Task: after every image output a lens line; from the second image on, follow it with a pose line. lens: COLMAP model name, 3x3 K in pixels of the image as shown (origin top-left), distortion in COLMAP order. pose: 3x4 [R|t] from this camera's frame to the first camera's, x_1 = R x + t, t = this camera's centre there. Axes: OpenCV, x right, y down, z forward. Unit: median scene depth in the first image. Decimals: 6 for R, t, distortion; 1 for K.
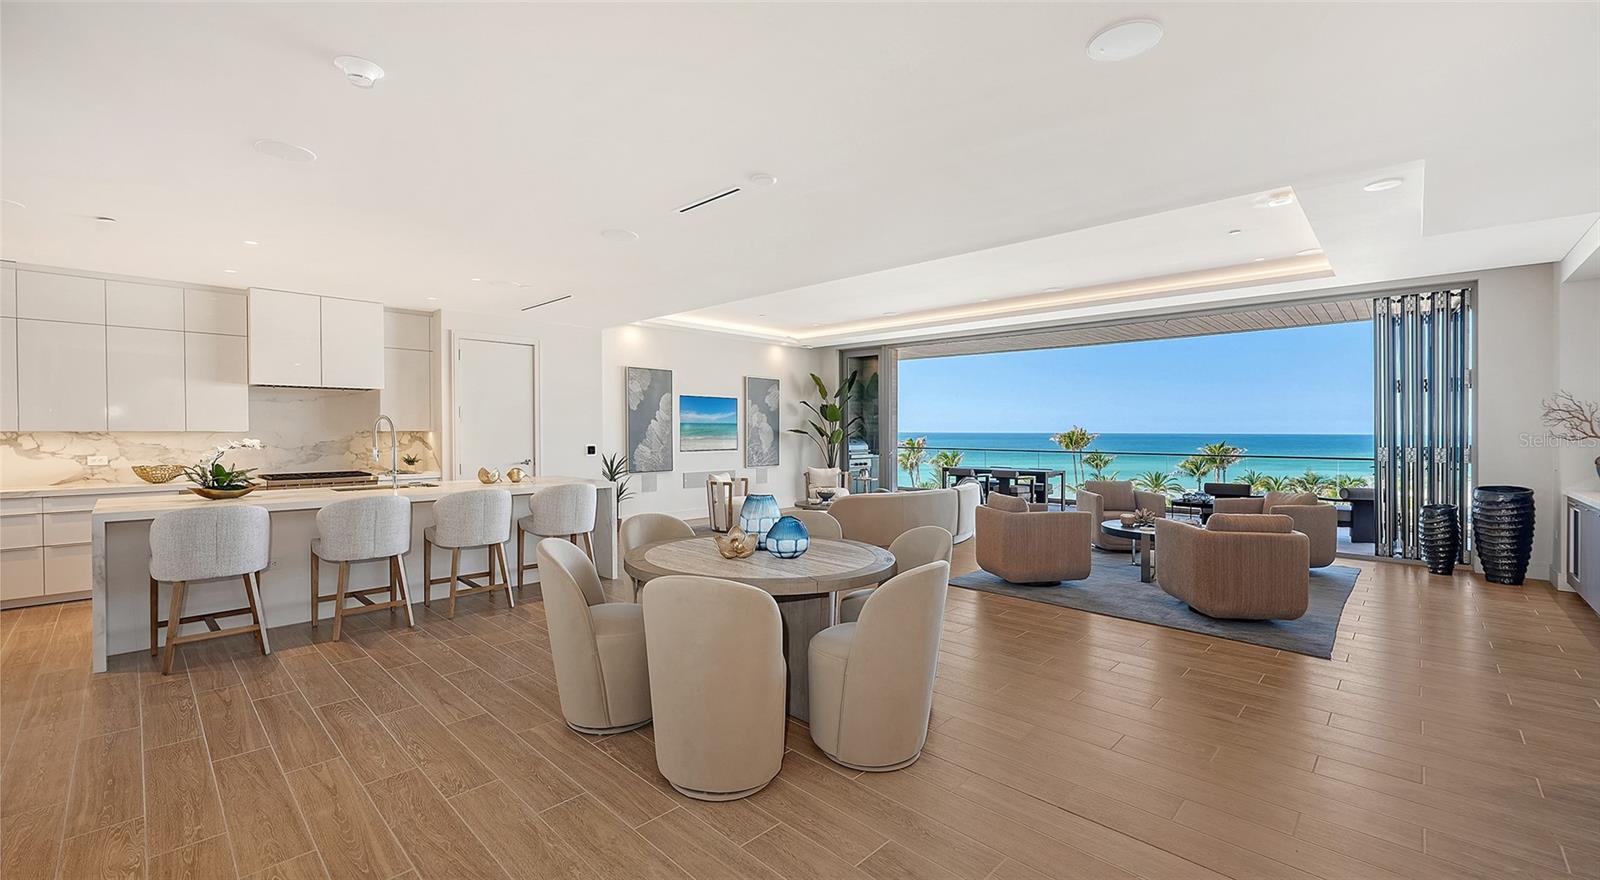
lens RADIAL K [[614.2, 0, 808.9], [0, 614.2, 440.3], [0, 0, 1]] dist [-0.004349, -0.000105]
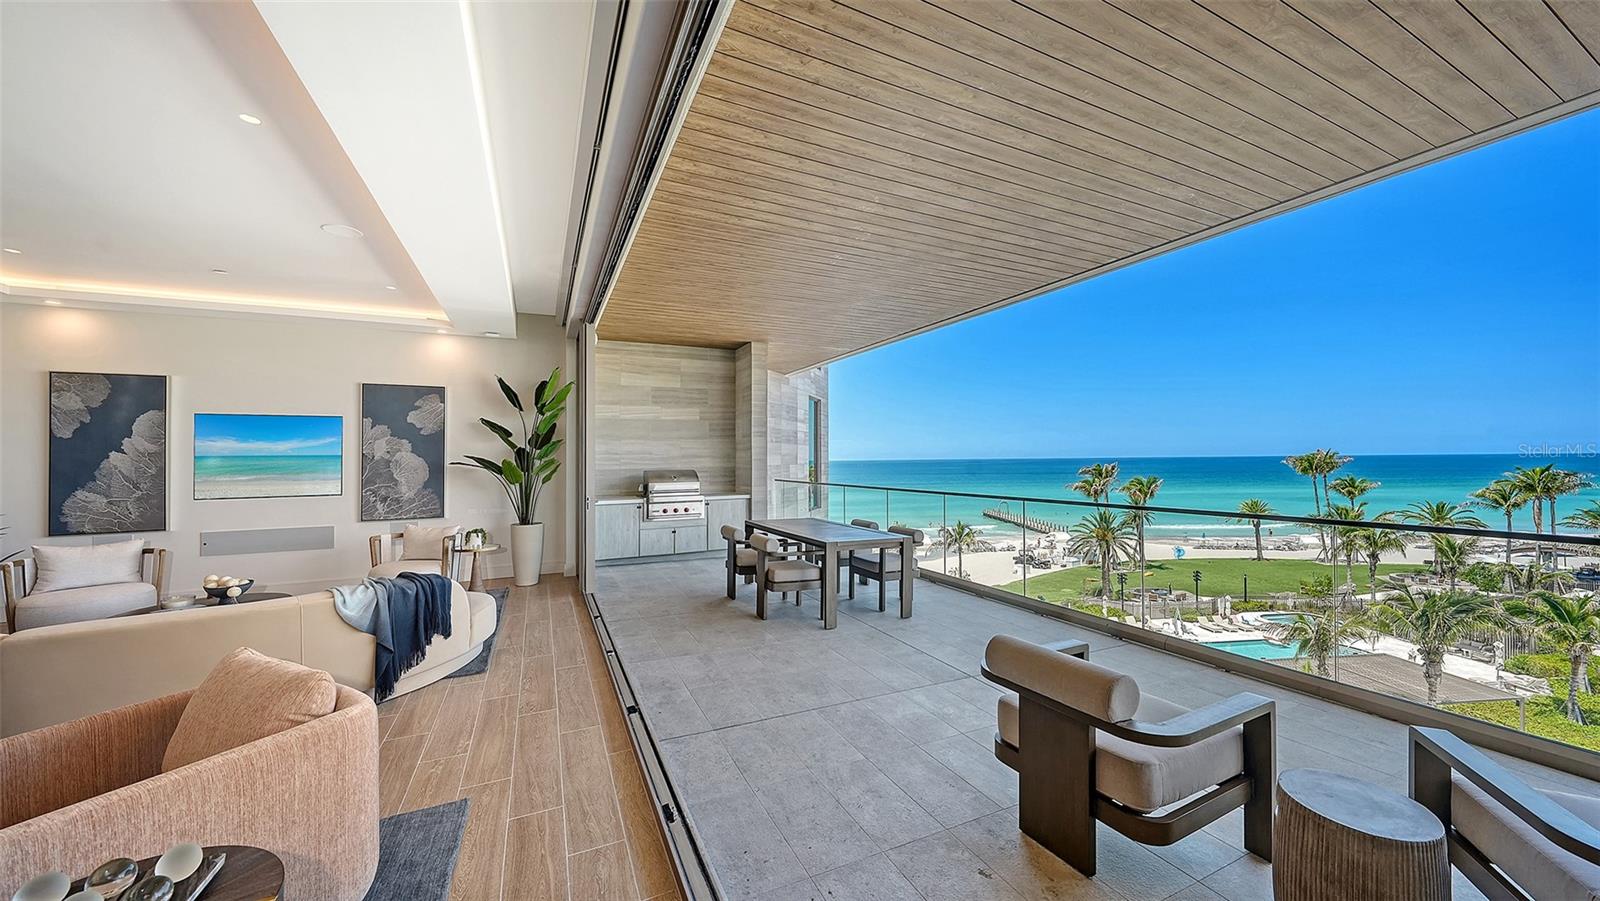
lens RADIAL K [[541.1, 0, 816.7], [0, 541.1, 456.2], [0, 0, 1]] dist [-0.005143, 0.000270]
pose [[0.938800, -0.014756, -0.344146, 0.522053], [0.007914, 0.999742, -0.021278, -0.009080], [0.344371, 0.017252, 0.938675, 0.591334]]
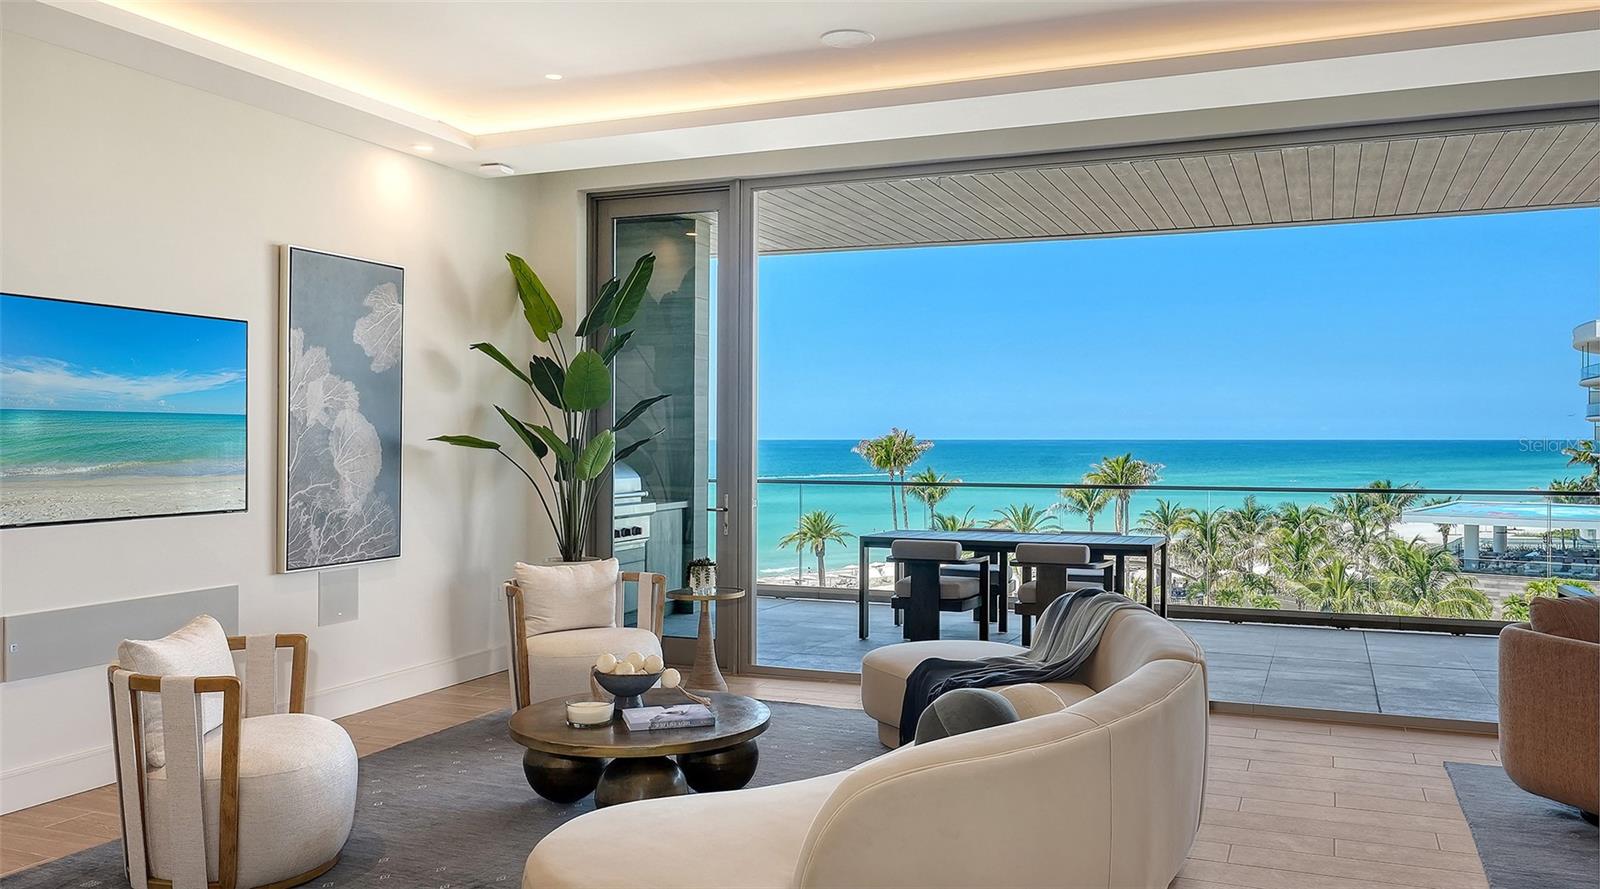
lens RADIAL K [[1177.0, 0, 820.3], [0, 1177.0, 452.2], [0, 0, 1]] dist [0.000611, 0.007136]
pose [[0.936304, -0.008068, 0.351099, -0.058075], [0.008712, 0.999962, -0.000255, -0.007498], [-0.351084, 0.003297, 0.936338, 0.392859]]
